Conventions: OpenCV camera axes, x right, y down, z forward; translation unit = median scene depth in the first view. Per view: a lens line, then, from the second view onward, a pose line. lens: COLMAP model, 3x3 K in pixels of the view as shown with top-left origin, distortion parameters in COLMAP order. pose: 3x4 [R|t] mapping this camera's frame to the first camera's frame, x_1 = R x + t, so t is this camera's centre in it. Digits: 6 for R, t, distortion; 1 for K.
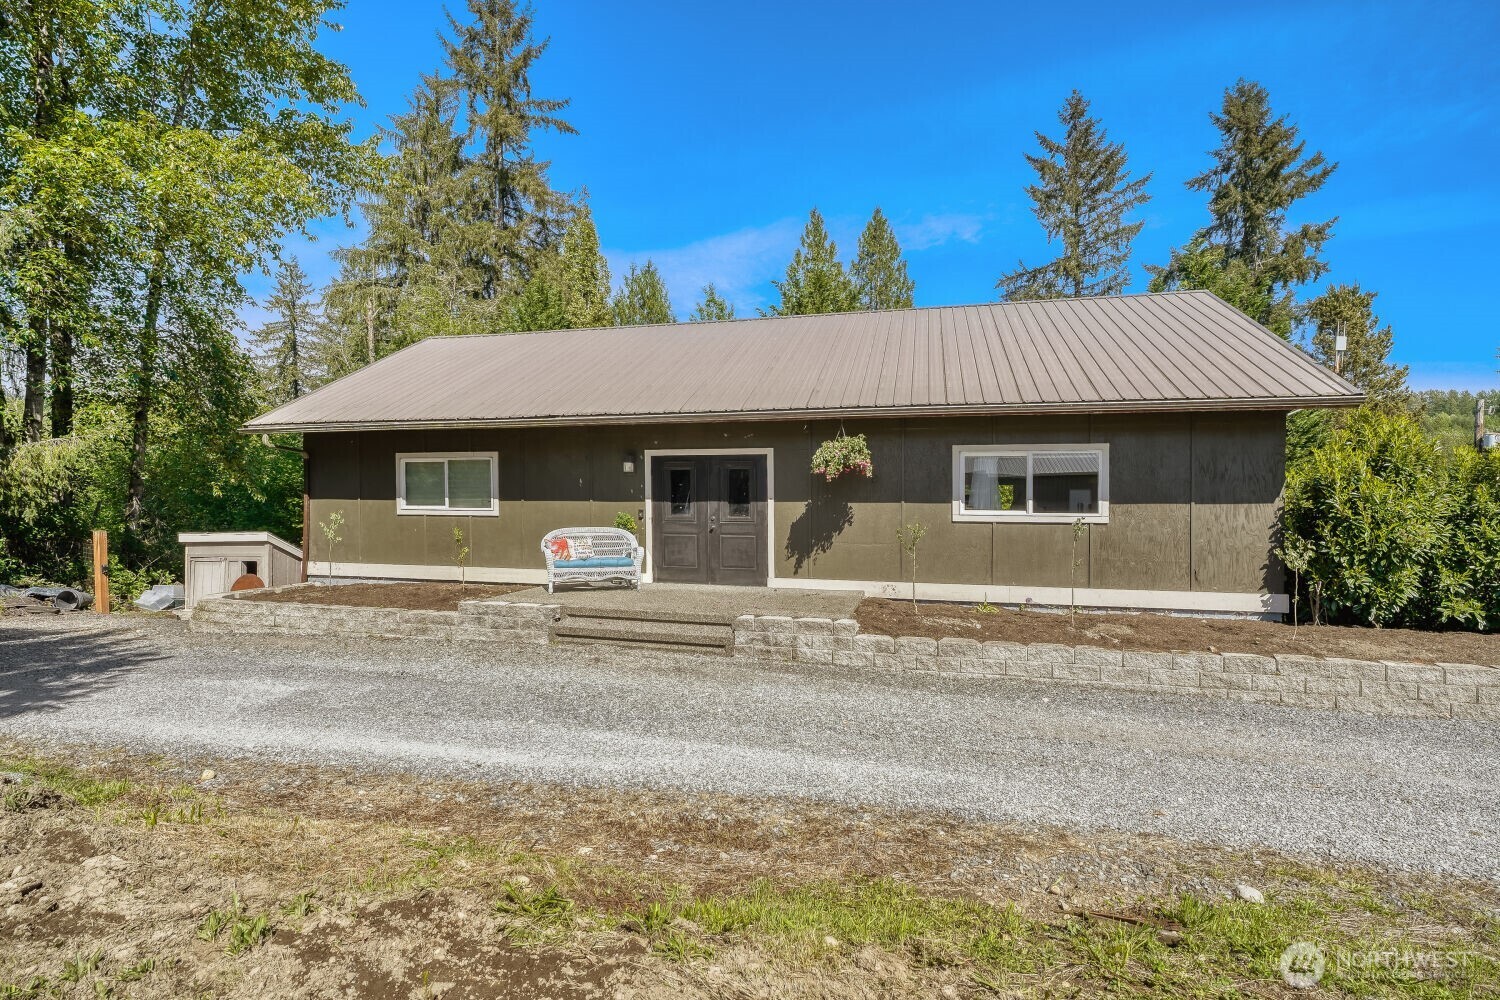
lens RADIAL K [[712.6, 0, 744.7], [0, 712.6, 510.2], [0, 0, 1]] dist [0.000486, -0.000035]
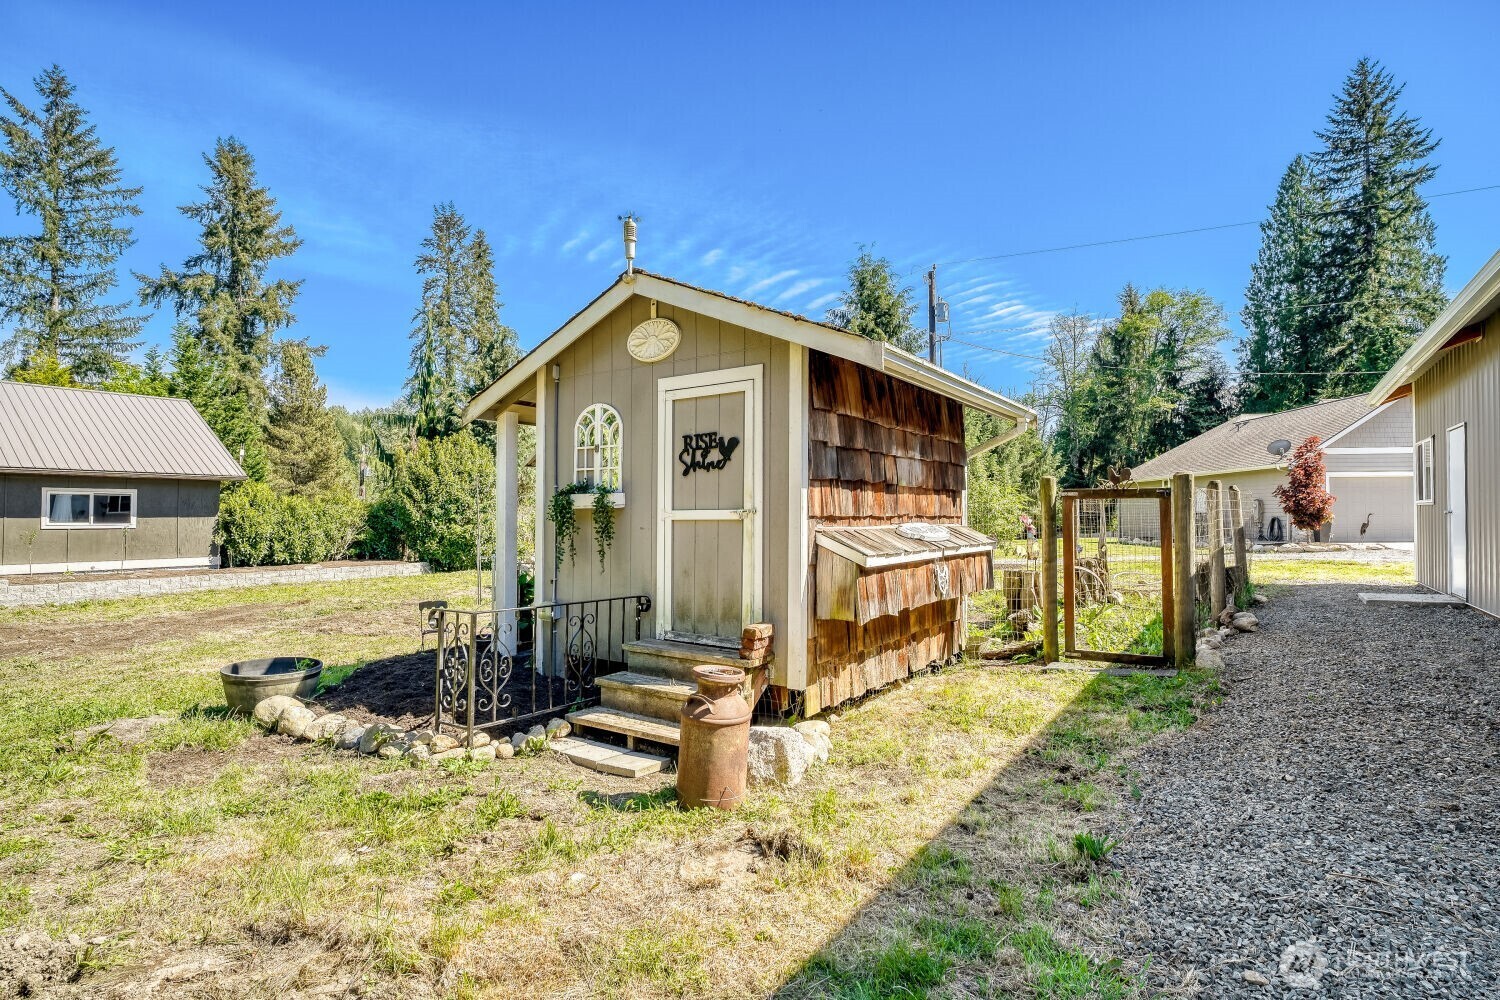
lens RADIAL K [[758.7, 0, 751.4], [0, 758.7, 492.7], [0, 0, 1]] dist [-0.019108, 0.006316]
pose [[0.352312, 0.020735, 0.935653, -0.873168], [-0.000787, 0.999761, -0.021859, -0.035156], [-0.935882, 0.006965, 0.352244, -1.396333]]
